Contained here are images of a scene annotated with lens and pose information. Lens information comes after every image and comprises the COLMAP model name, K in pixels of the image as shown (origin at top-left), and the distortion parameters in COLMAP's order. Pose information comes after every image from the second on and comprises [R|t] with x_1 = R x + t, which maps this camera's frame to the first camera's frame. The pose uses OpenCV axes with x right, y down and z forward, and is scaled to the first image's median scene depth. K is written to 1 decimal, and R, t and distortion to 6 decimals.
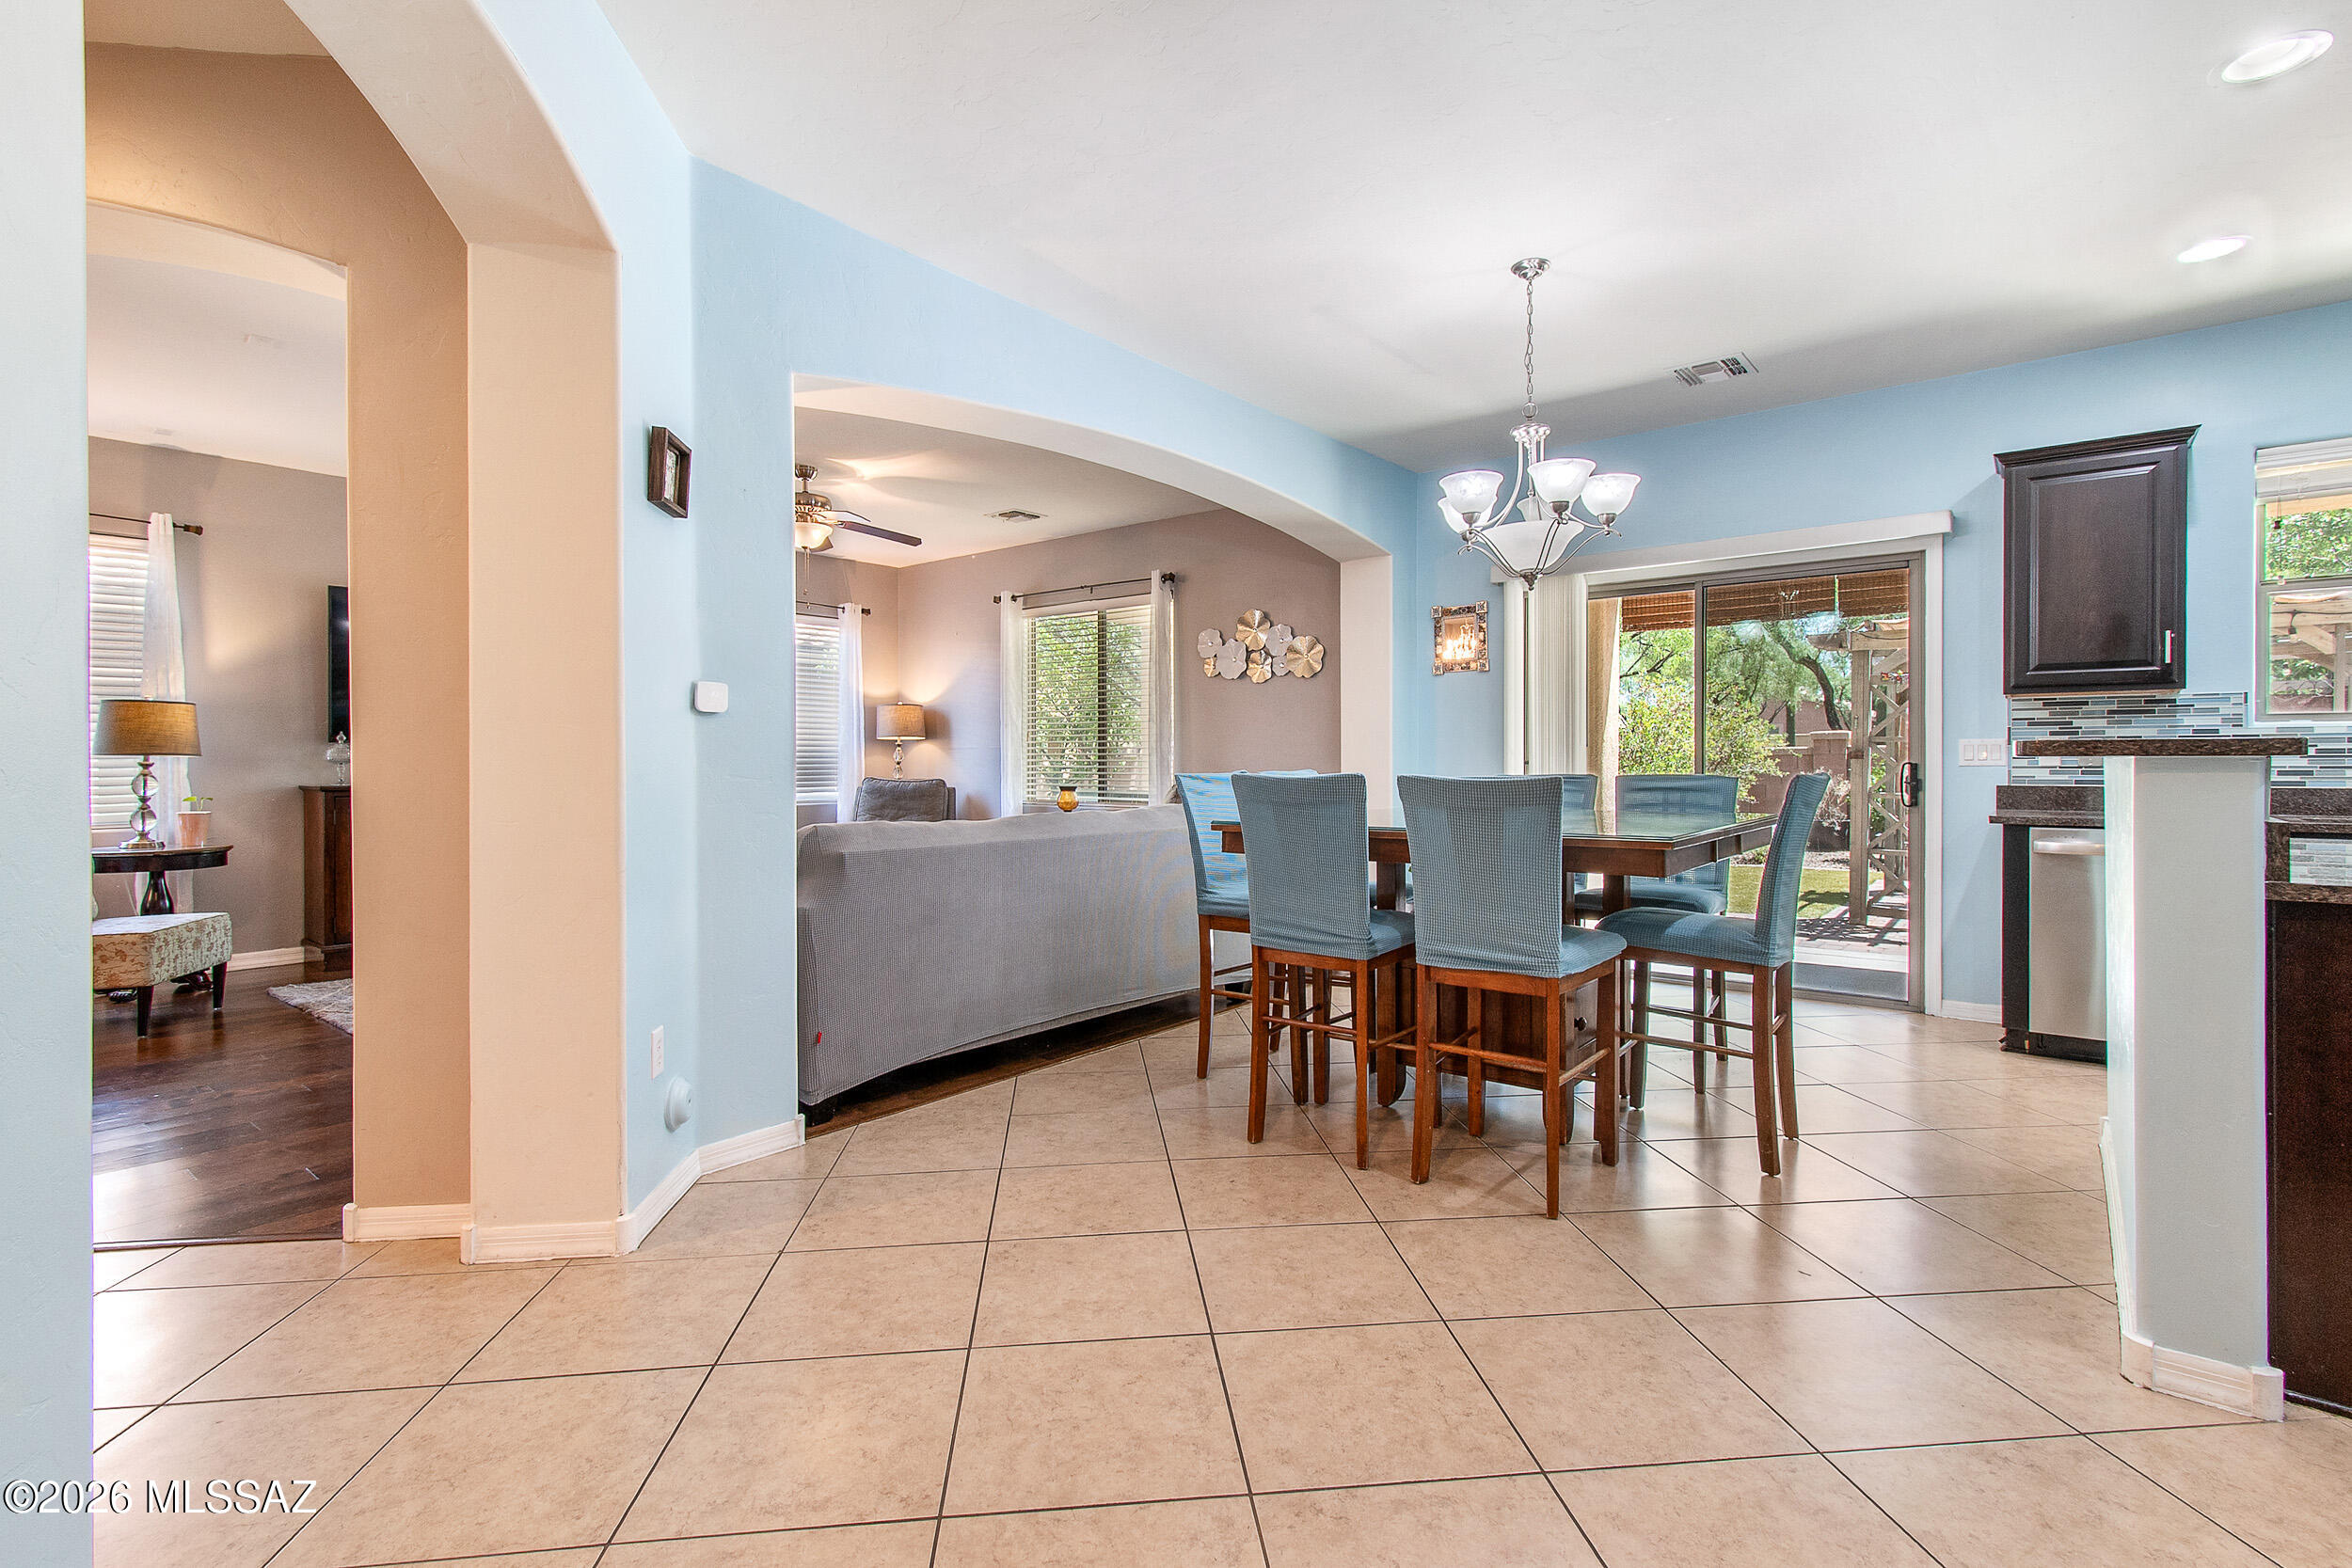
lens RADIAL K [[1088.7, 0, 1185.7], [0, 1088.7, 766.1], [0, 0, 1]] dist [0.002031, 0.000152]
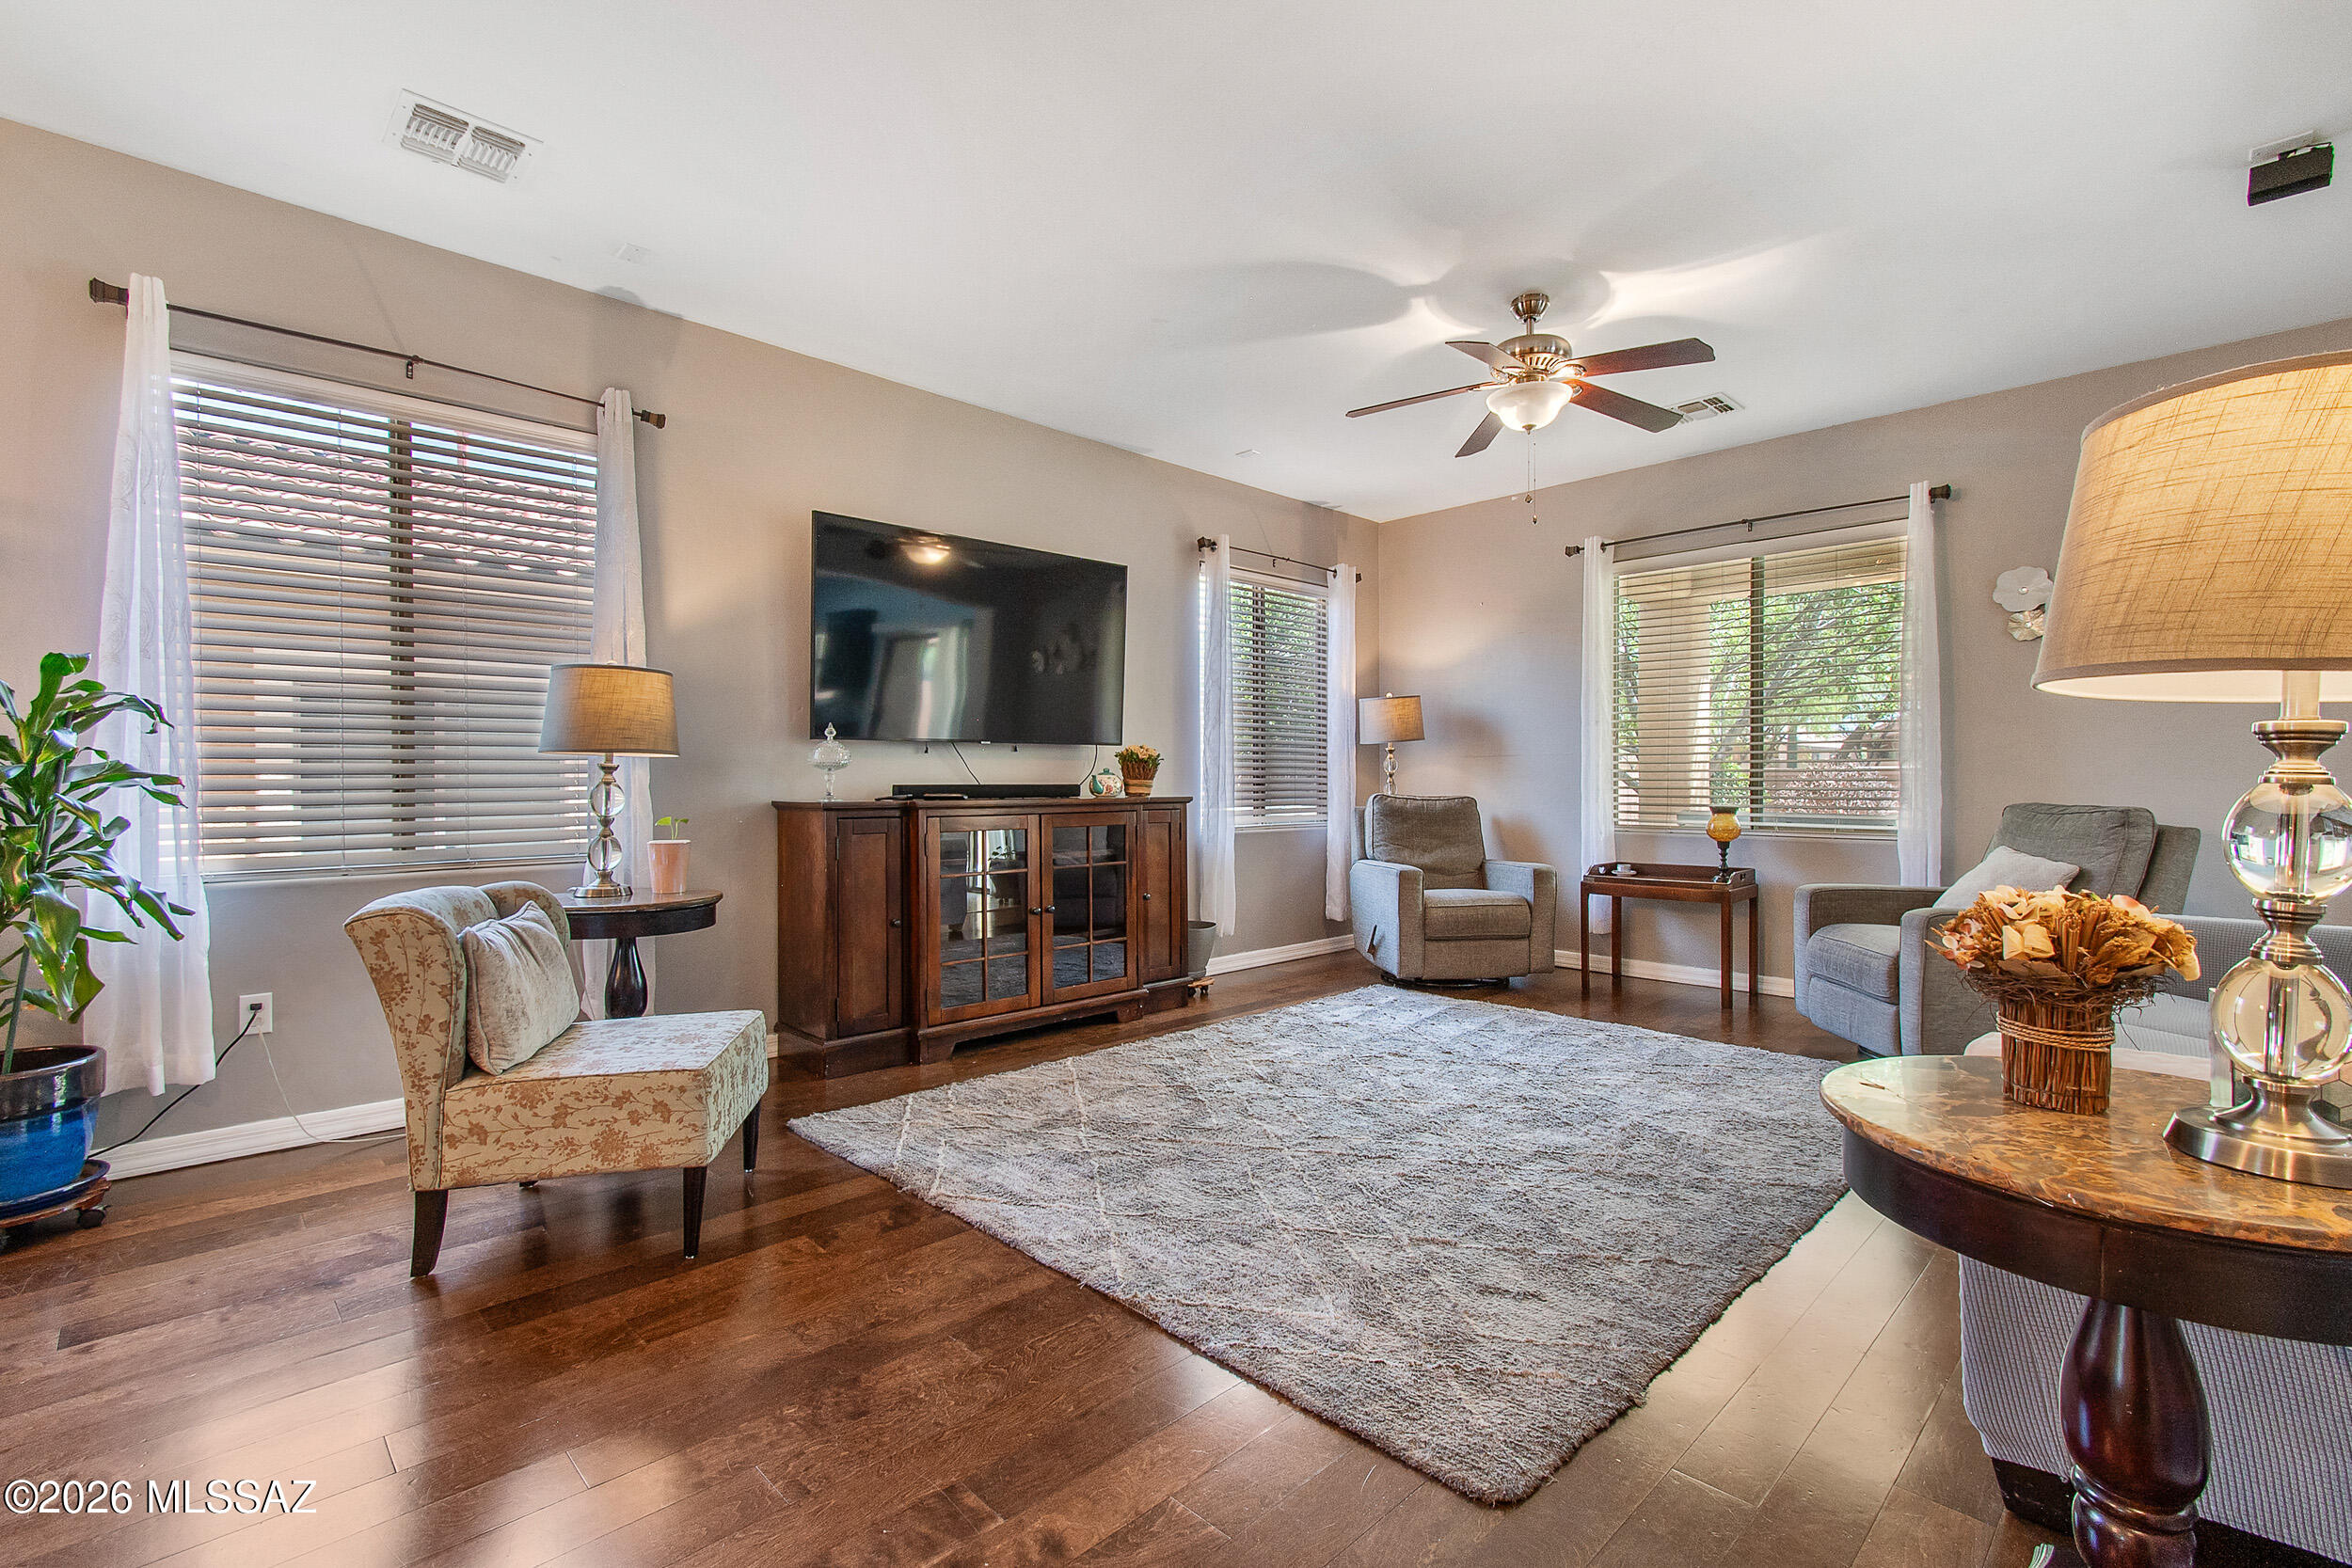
lens RADIAL K [[1057.4, 0, 1191.0], [0, 1057.4, 788.7], [0, 0, 1]] dist [-0.001088, -0.000275]
pose [[0.992659, 0.001951, -0.120934, -0.532798], [-0.001930, 0.999998, 0.000293, 0.010496], [0.120934, -0.000058, 0.992660, 0.417603]]
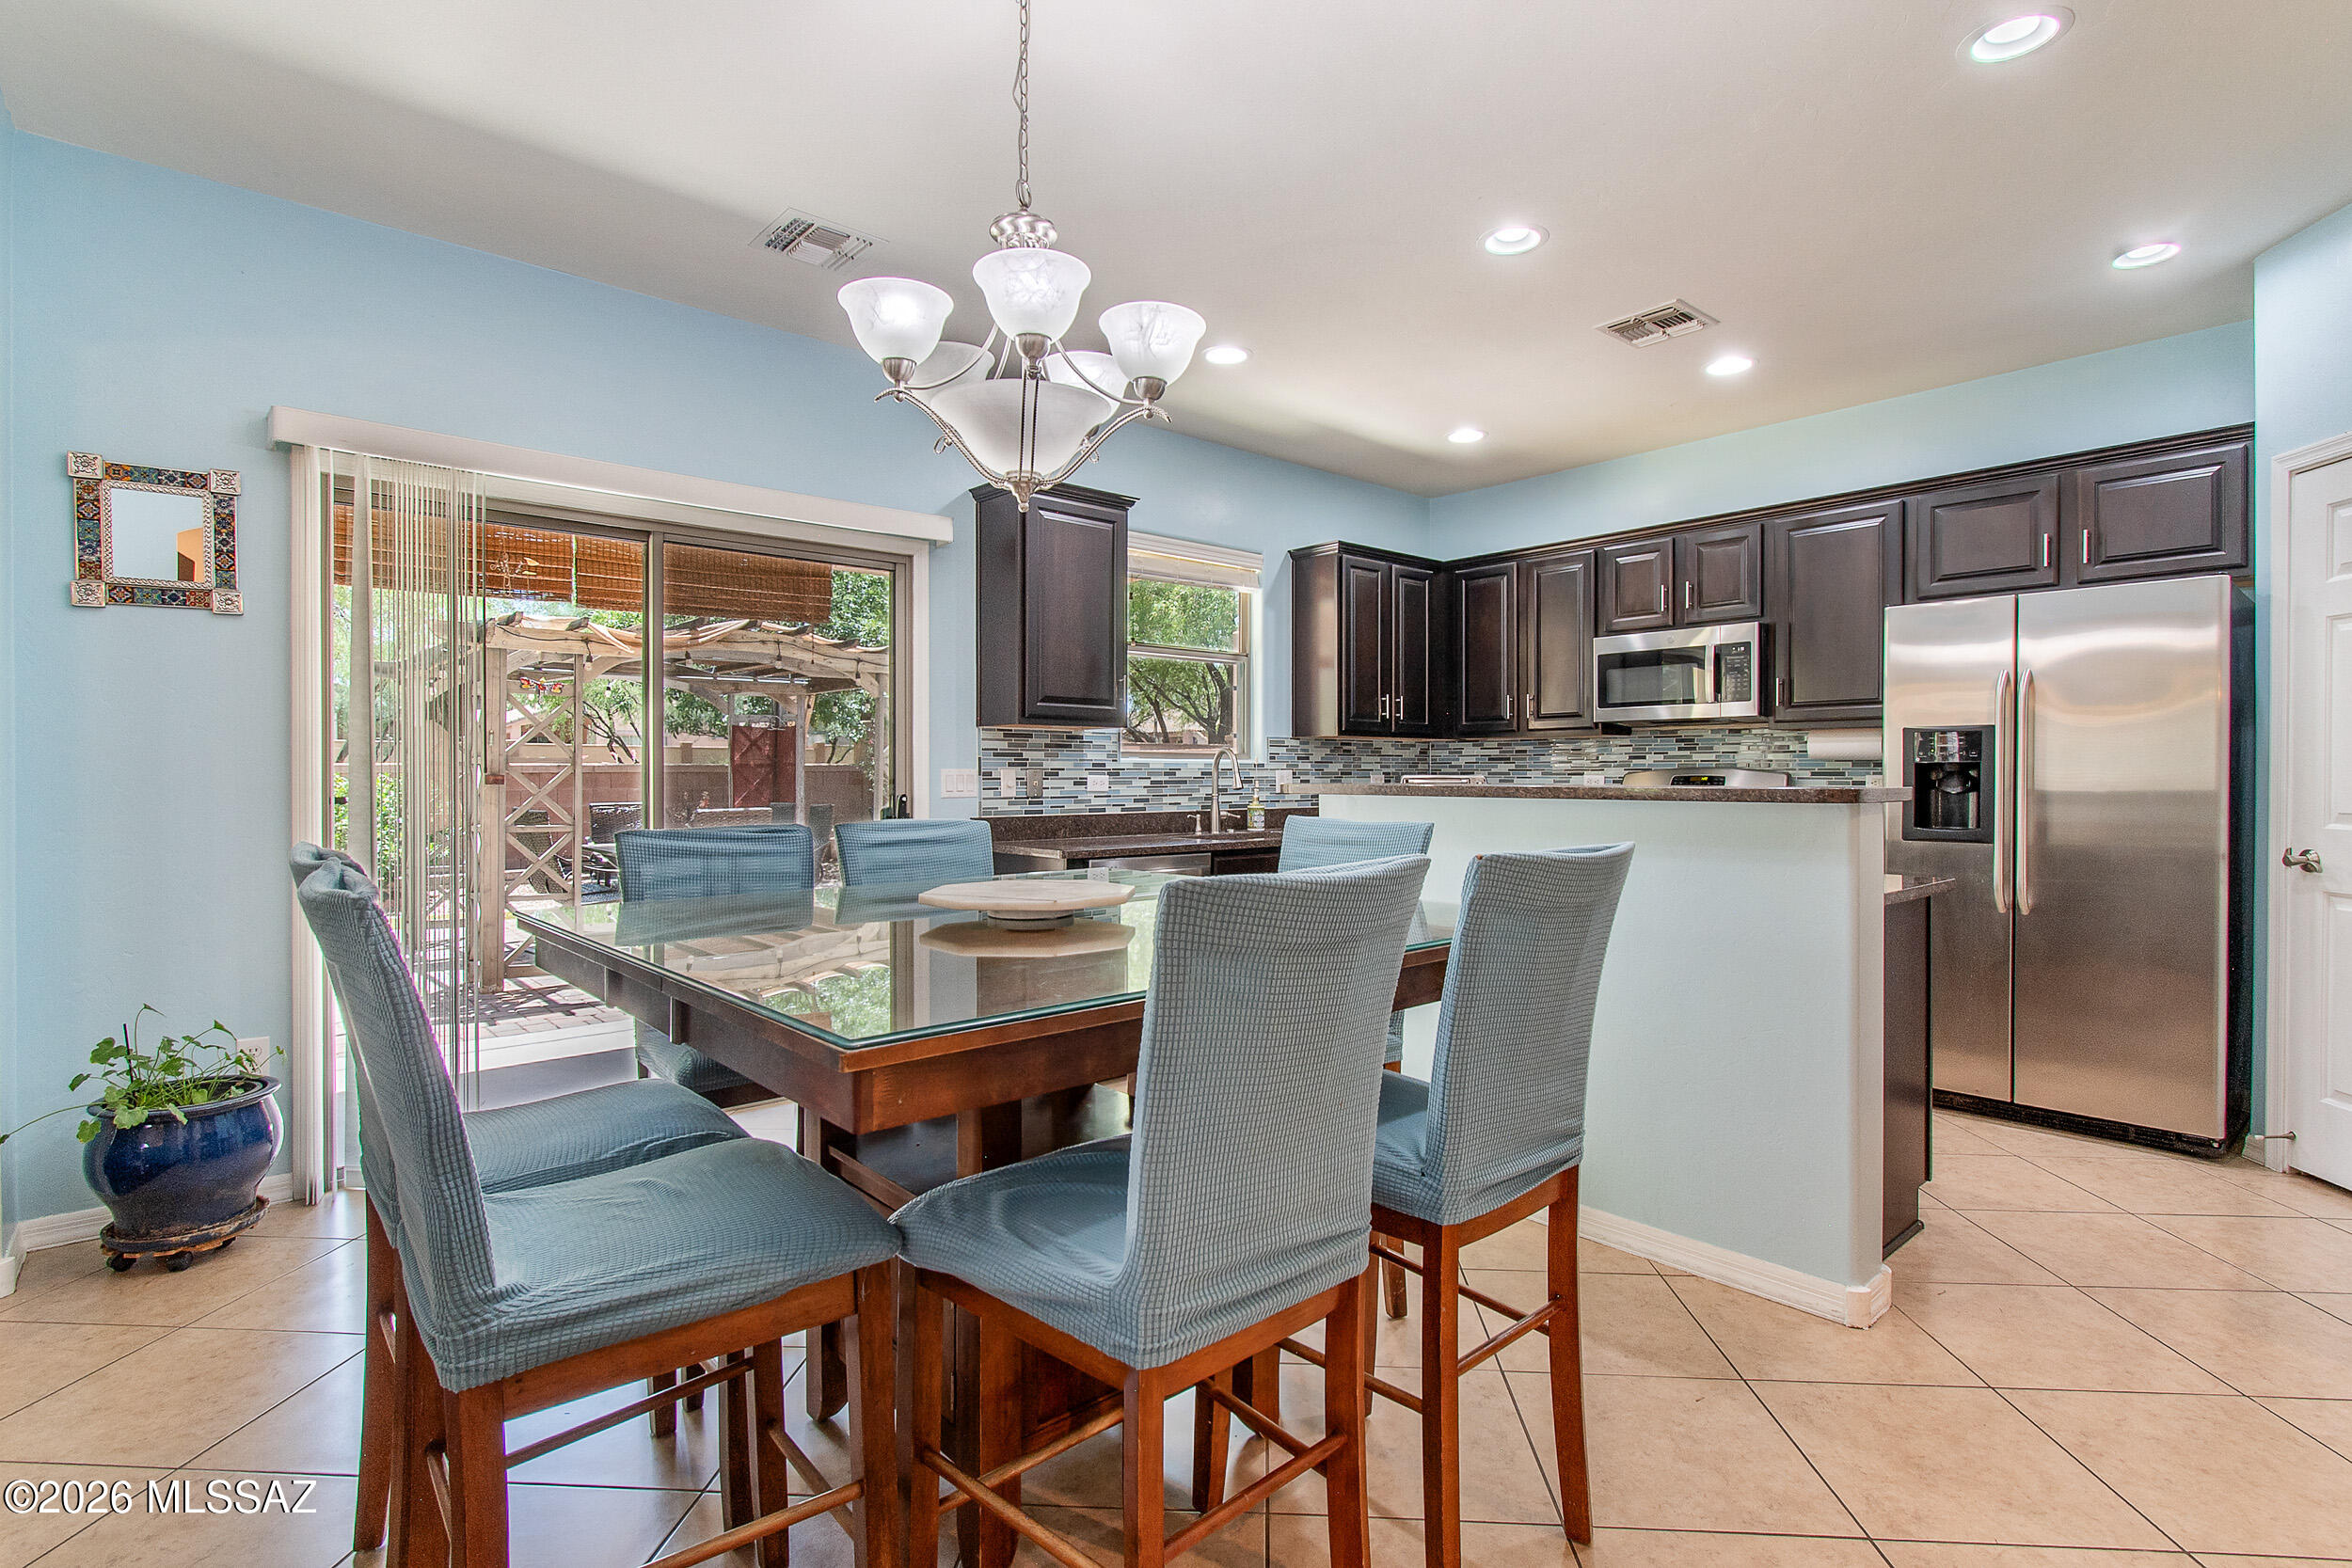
lens RADIAL K [[1104.8, 0, 1190.6], [0, 1104.8, 778.6], [0, 0, 1]] dist [-0.002166, -0.000400]
pose [[0.171700, -0.001192, 0.985148, -0.152905], [0.004196, 0.999991, 0.000478, -0.013872], [-0.985140, 0.004051, 0.171704, 0.550362]]
